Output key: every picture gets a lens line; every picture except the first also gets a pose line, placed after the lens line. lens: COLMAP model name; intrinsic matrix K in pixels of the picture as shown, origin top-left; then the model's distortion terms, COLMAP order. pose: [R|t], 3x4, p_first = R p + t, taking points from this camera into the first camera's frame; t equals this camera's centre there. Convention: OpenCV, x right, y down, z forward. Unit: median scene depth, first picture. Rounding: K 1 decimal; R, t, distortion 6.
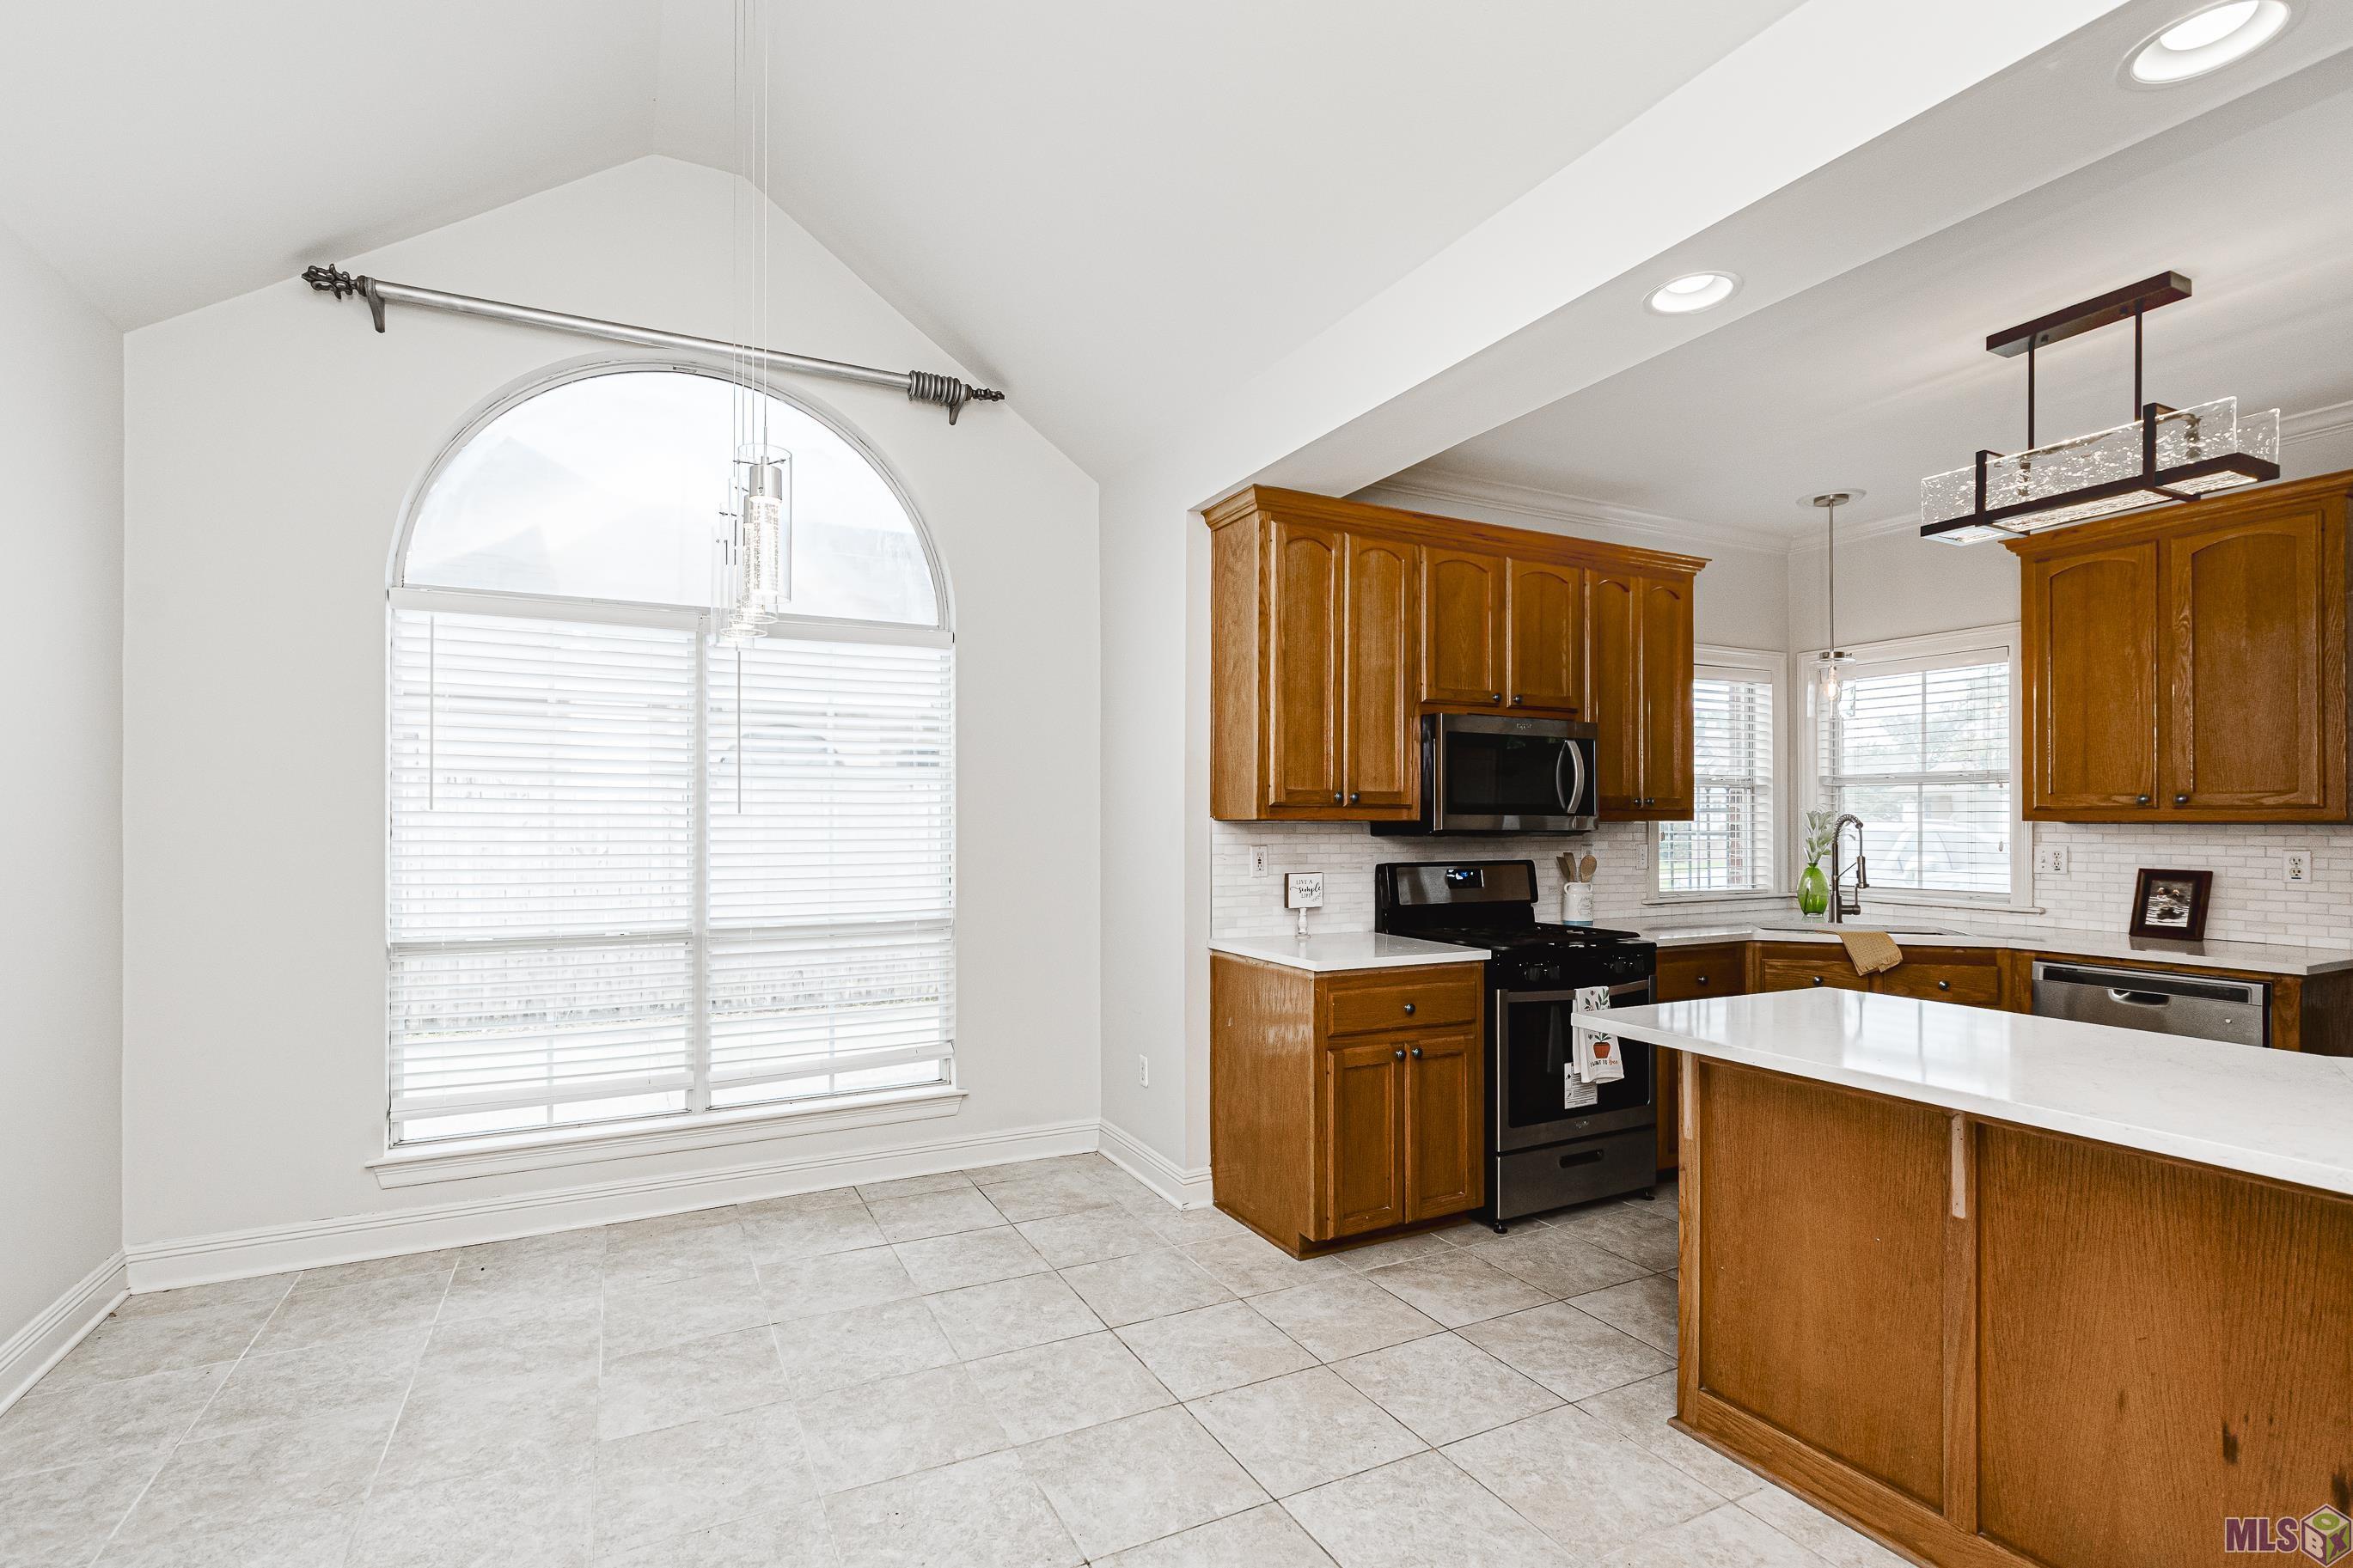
lens RADIAL K [[1056.1, 0, 1106.1], [0, 1056.1, 800.4], [0, 0, 1]] dist [0.004257, -0.003070]
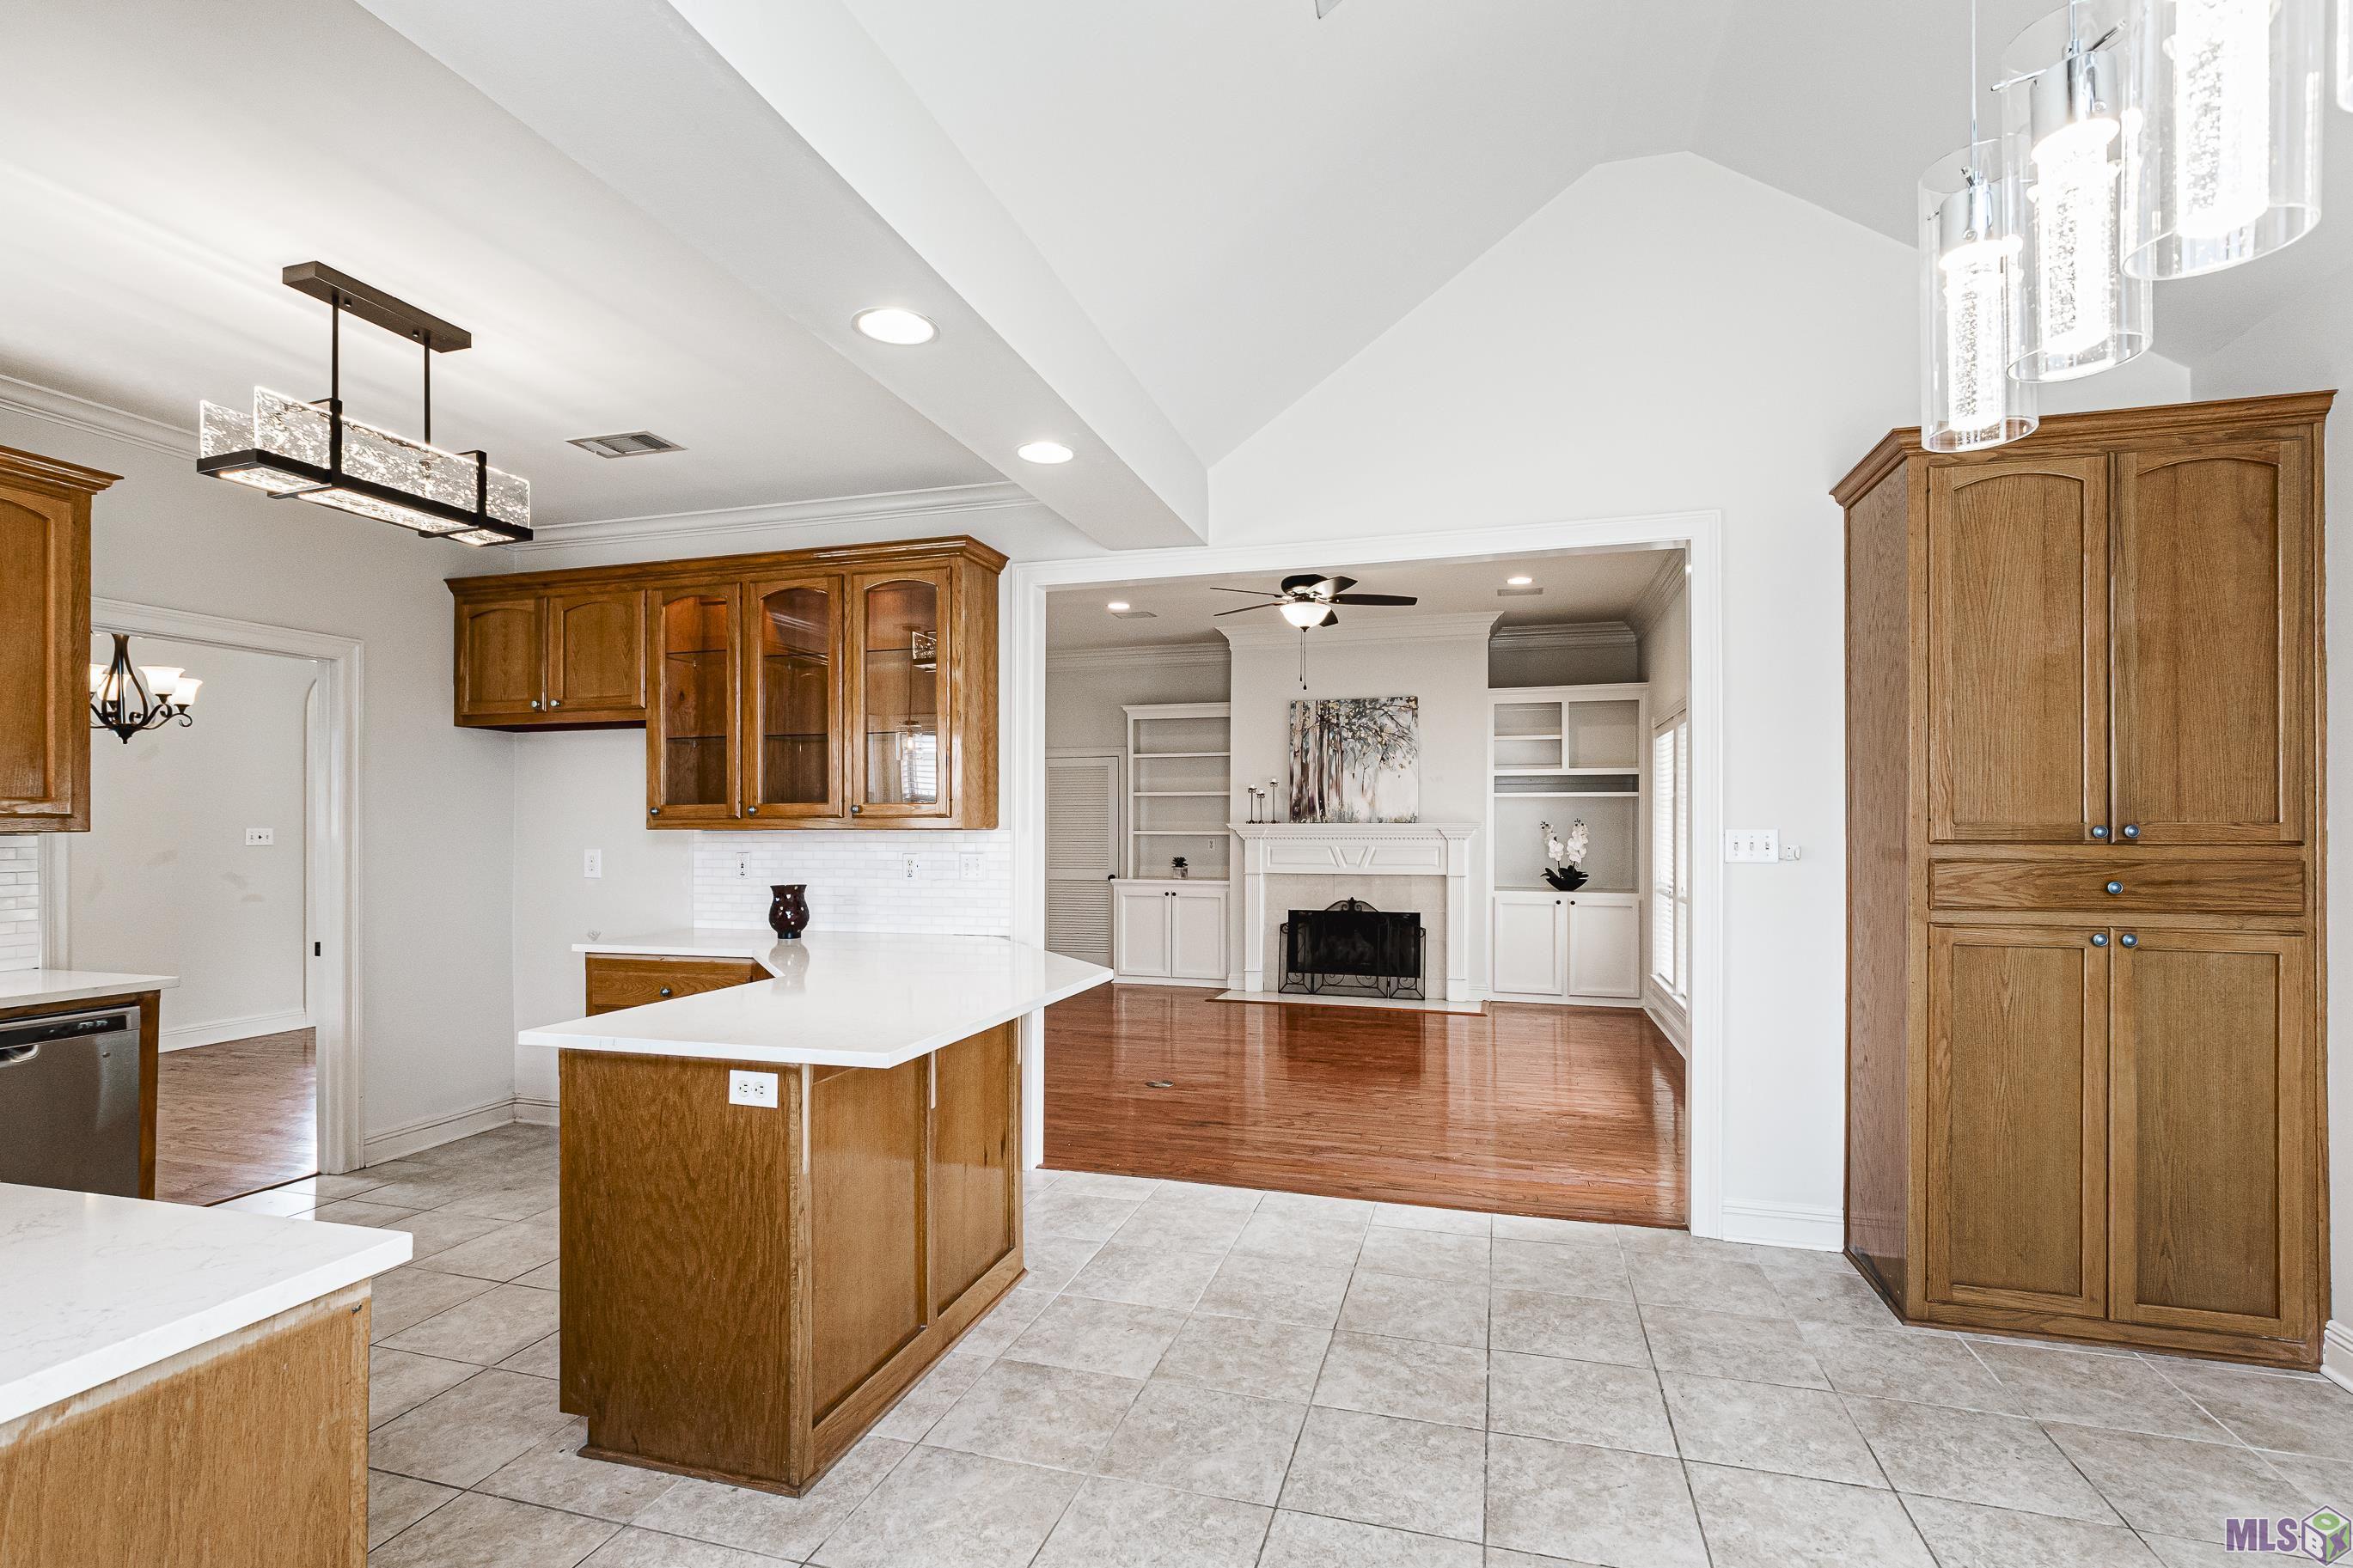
lens RADIAL K [[1056.1, 0, 1185.8], [0, 1056.1, 816.5], [0, 0, 1]] dist [0.004257, -0.003070]
pose [[-0.747257, 0.007512, 0.664492, -0.191149], [-0.010620, 0.999673, -0.023245, 0.014631], [-0.664450, -0.024427, -0.746933, 0.900448]]
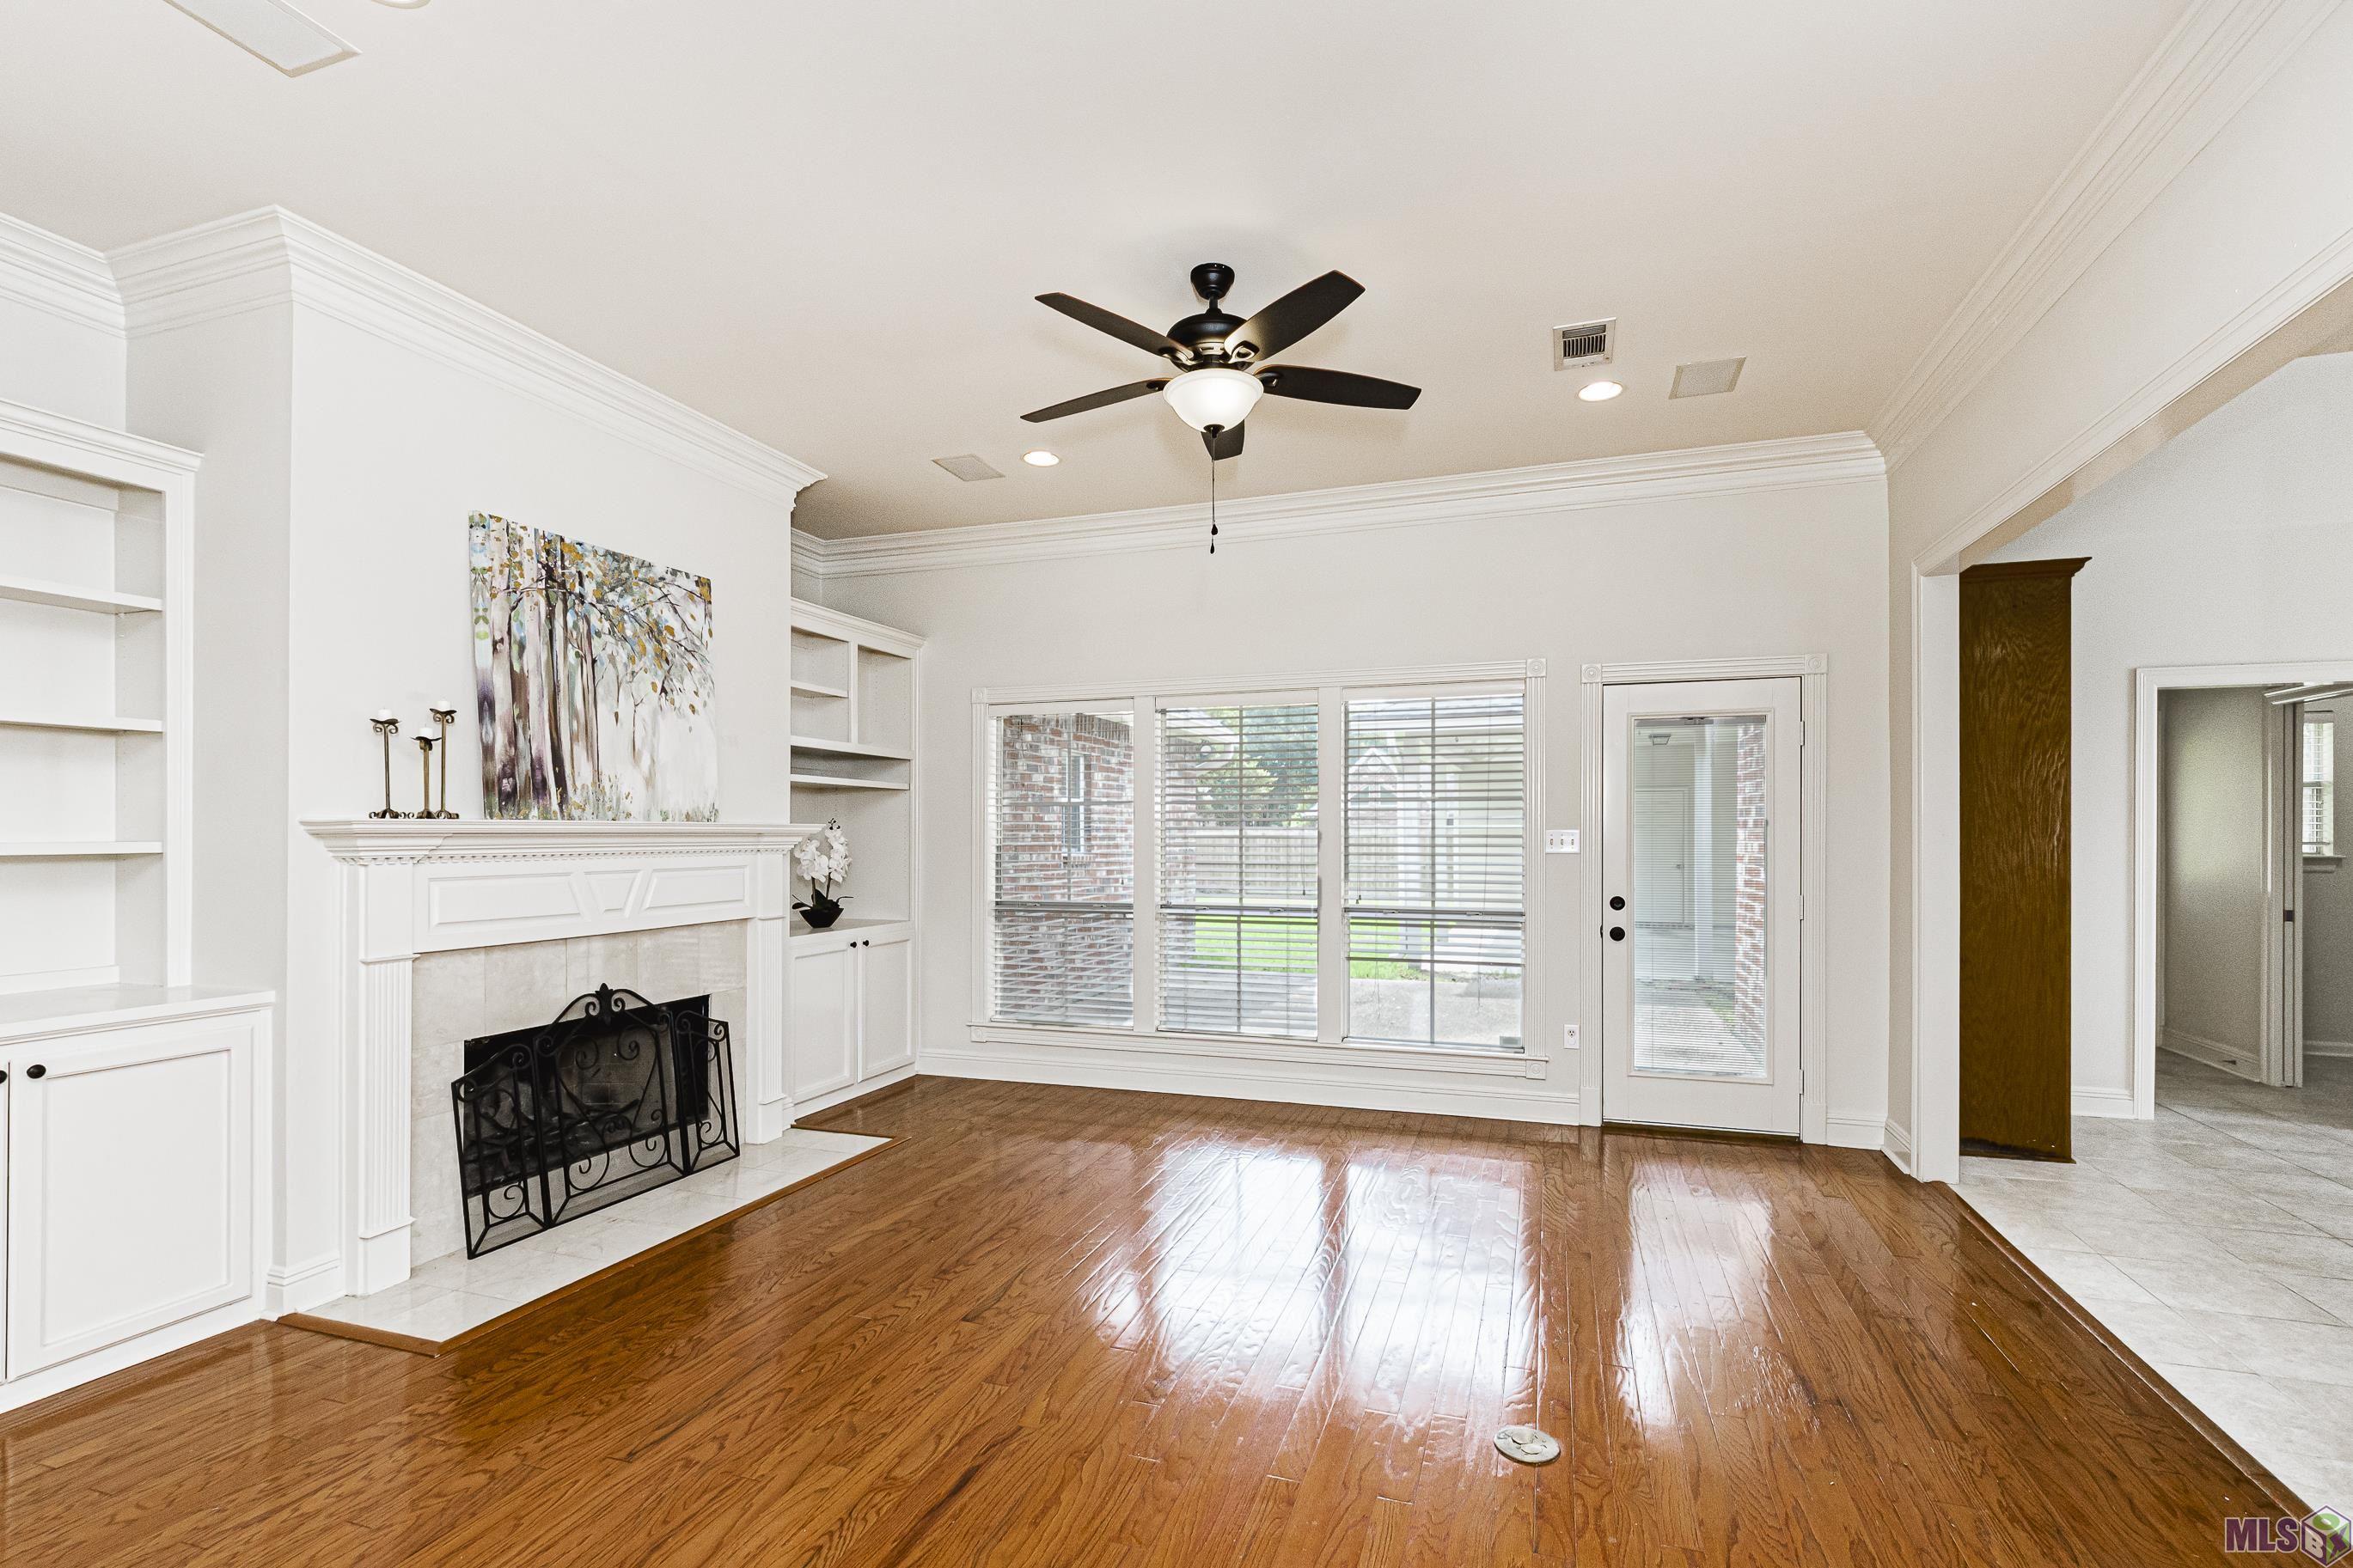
lens RADIAL K [[1056.1, 0, 1174.4], [0, 1056.1, 833.1], [0, 0, 1]] dist [0.004257, -0.003070]
pose [[-0.703100, 0.002046, -0.711088, 1.399762], [0.015884, 0.999792, -0.012829, 0.006847], [0.710914, -0.020315, -0.702986, 0.092197]]
